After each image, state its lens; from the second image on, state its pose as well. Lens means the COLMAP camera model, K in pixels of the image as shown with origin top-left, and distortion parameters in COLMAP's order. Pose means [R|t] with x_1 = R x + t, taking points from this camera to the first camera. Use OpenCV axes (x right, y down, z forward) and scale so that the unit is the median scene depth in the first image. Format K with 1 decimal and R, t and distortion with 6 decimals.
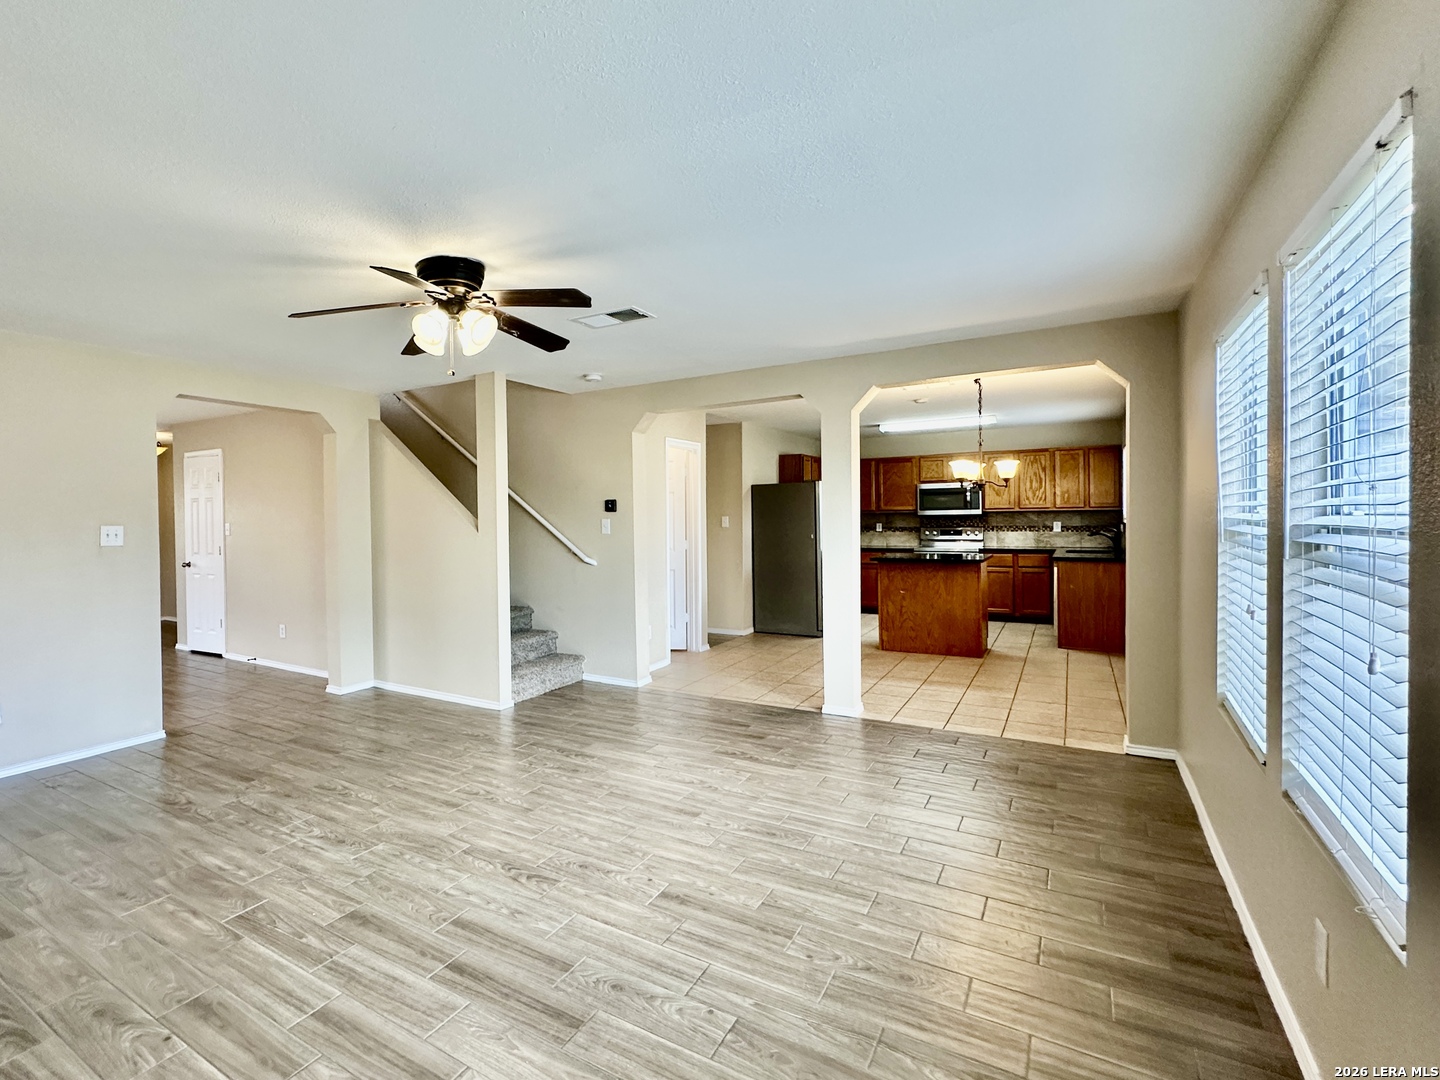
lens RADIAL K [[717.4, 0, 596.0], [0, 717.4, 520.0], [0, 0, 1]] dist [-0.006245, 0.000010]
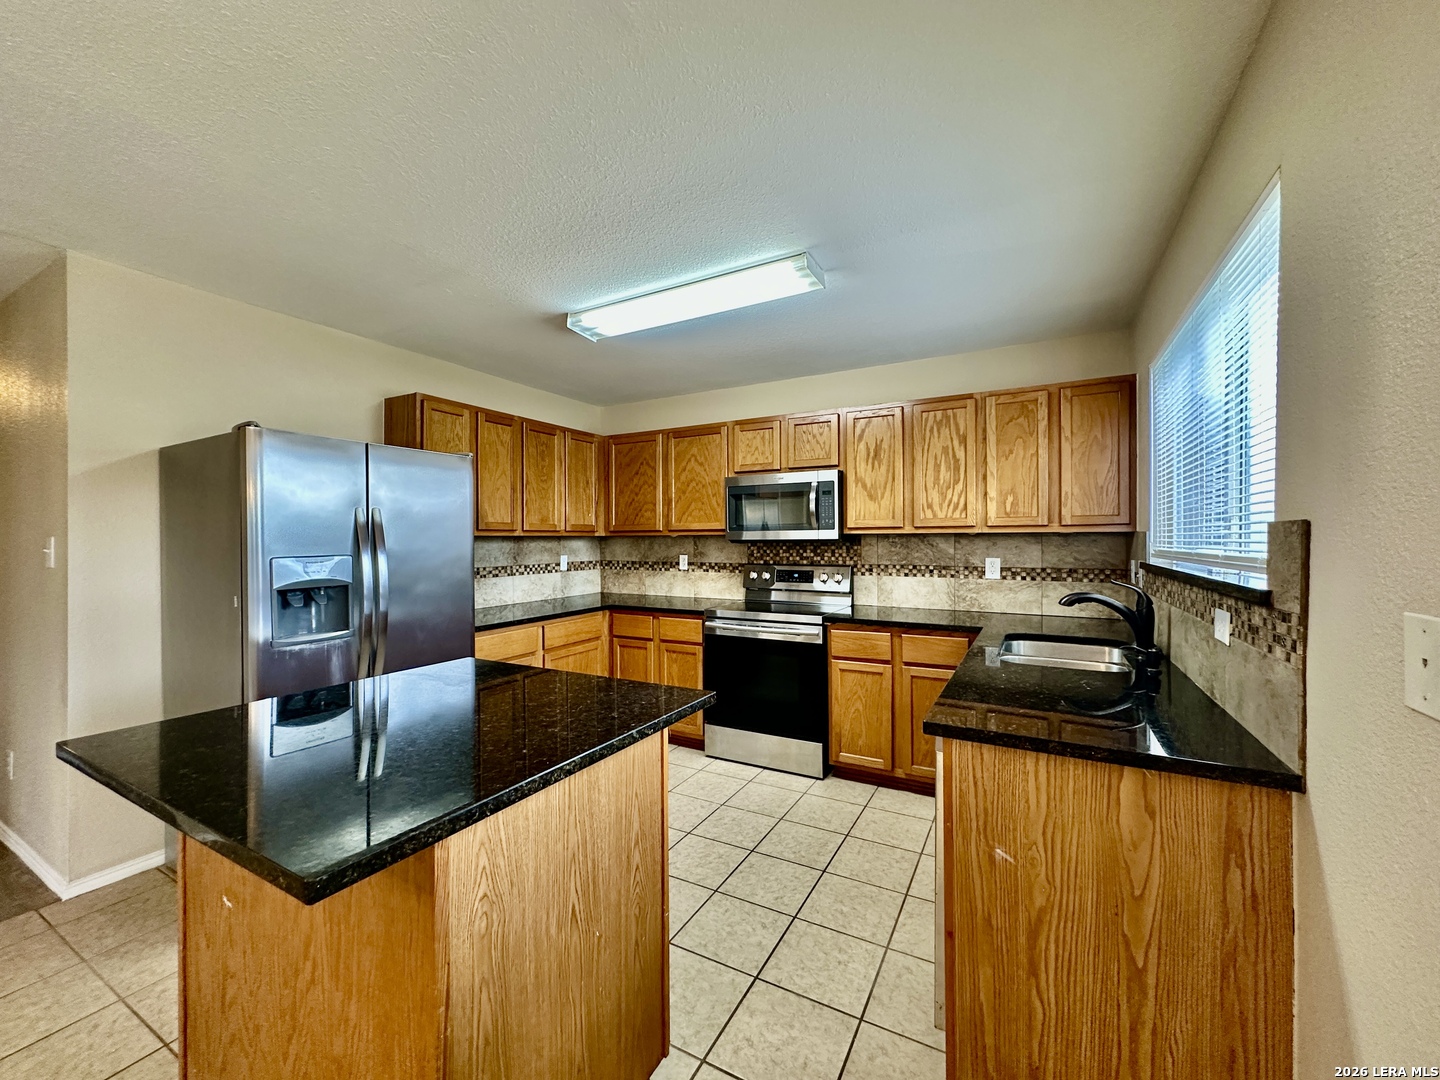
lens RADIAL K [[578.1, 0, 720.7], [0, 578.1, 538.8], [0, 0, 1]] dist [-0.002180, -0.000140]
pose [[0.996016, 0.011019, 0.088495, 0.441871], [-0.010255, 0.999906, -0.009086, -0.004477], [-0.088587, 0.008142, 0.996035, 0.651997]]
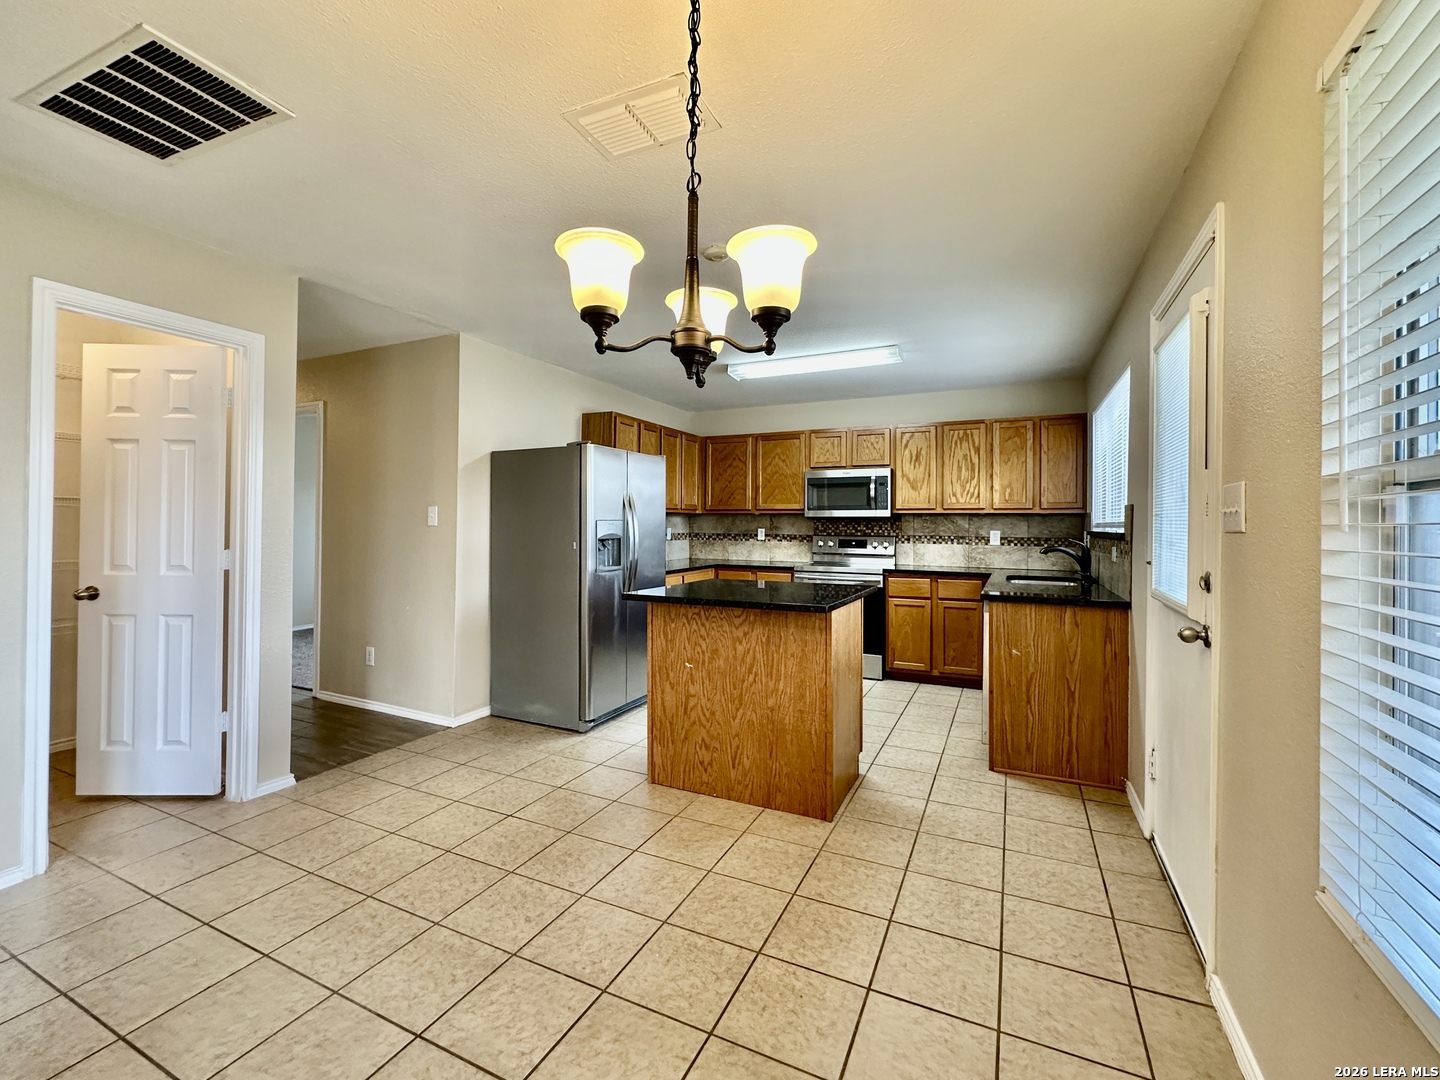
lens RADIAL K [[615.3, 0, 727.5], [0, 615.3, 518.8], [0, 0, 1]] dist [-0.002420, -0.000095]
pose [[0.988124, 0.024218, 0.151739, 0.311216], [-0.021692, 0.999598, -0.018281, 0.007652], [-0.152120, 0.014772, 0.988252, 0.471768]]
